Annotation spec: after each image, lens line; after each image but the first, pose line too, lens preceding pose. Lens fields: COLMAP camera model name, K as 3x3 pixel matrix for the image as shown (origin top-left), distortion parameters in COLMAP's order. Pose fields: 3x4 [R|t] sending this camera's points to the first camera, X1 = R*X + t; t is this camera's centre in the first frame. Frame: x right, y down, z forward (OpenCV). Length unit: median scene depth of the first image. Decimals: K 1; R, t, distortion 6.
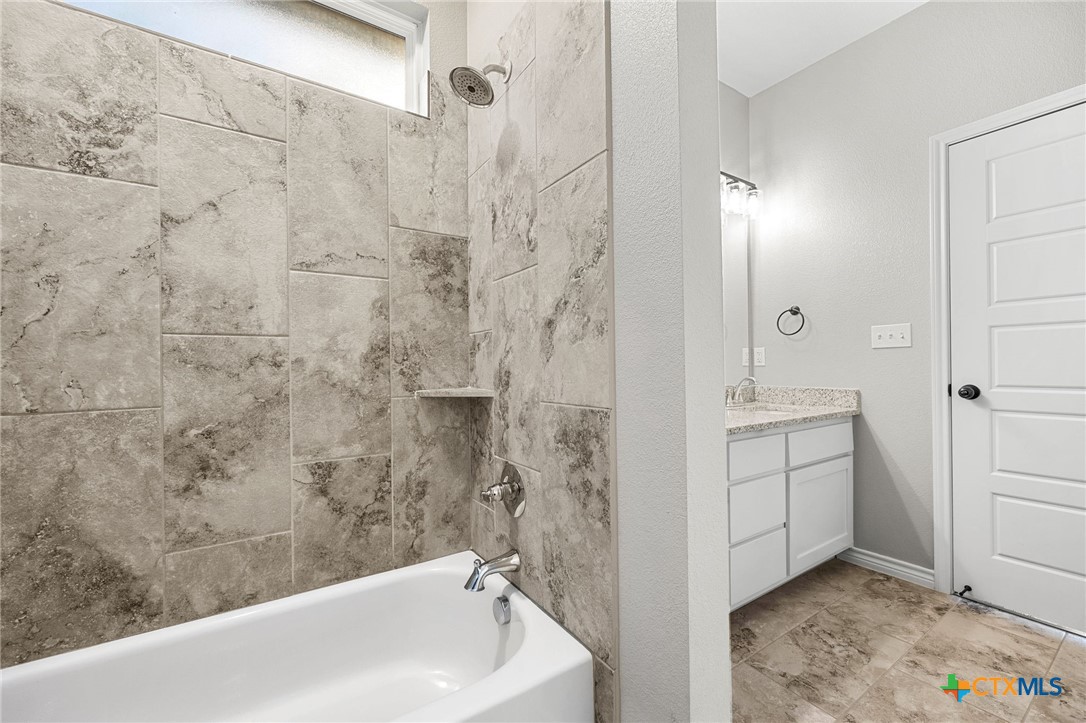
lens RADIAL K [[441.8, 0, 543.0], [0, 441.8, 361.5], [0, 0, 1]] dist [-0.001839, -0.000292]
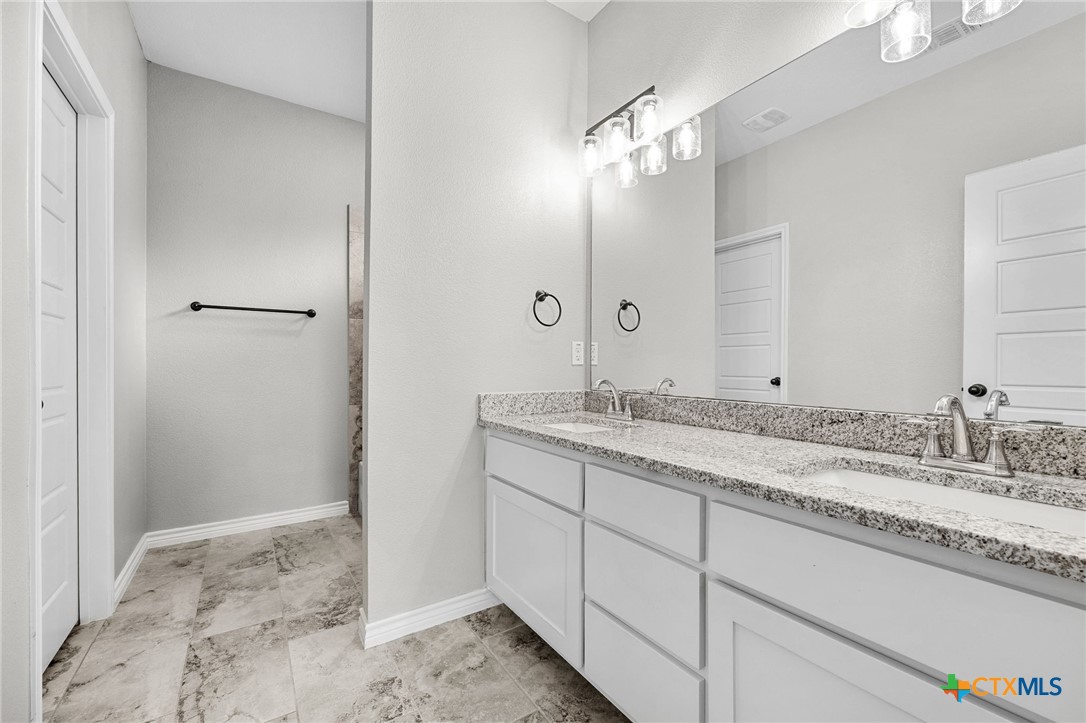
lens RADIAL K [[441.8, 0, 543.0], [0, 441.8, 361.5], [0, 0, 1]] dist [-0.001839, -0.000292]
pose [[-0.000299, -0.002289, -0.999997, 1.156752], [-0.005144, 0.999984, -0.002288, 0.007499], [0.999987, 0.005143, -0.000310, 0.889023]]
